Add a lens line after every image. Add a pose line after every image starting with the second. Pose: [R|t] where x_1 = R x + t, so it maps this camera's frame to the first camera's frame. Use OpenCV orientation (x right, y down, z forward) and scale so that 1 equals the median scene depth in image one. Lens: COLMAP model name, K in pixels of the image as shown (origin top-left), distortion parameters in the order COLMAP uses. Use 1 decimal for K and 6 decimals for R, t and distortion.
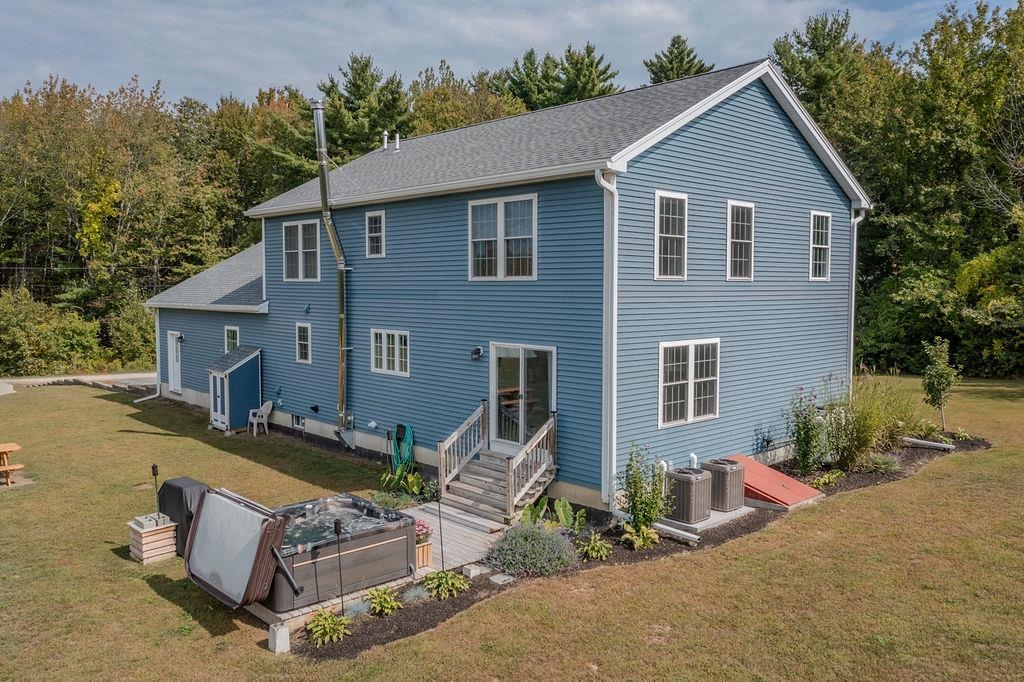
lens RADIAL K [[803.0, 0, 512.0], [0, 803.0, 341.0], [0, 0, 1]] dist [-0.008085, 0.003040]
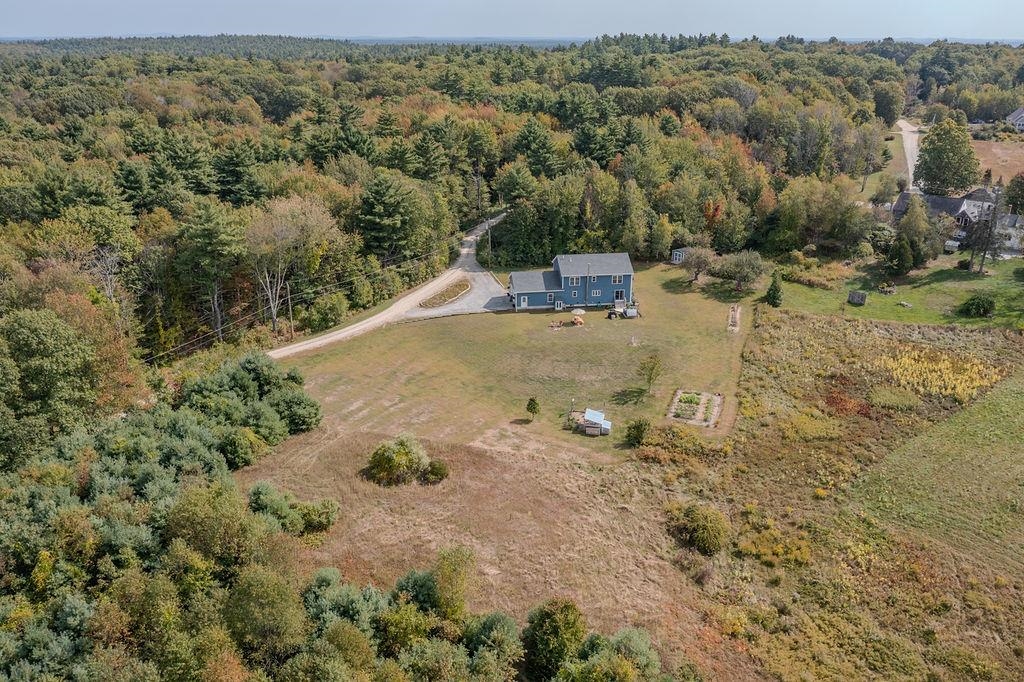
lens RADIAL K [[826.6, 0, 512.0], [0, 826.6, 341.0], [0, 0, 1]] dist [-0.007821, -0.000988]
pose [[0.576495, -0.296558, 0.761385, -6.977493], [0.054885, 0.943762, 0.326037, -2.244502], [-0.815255, -0.146170, 0.560351, -2.960861]]
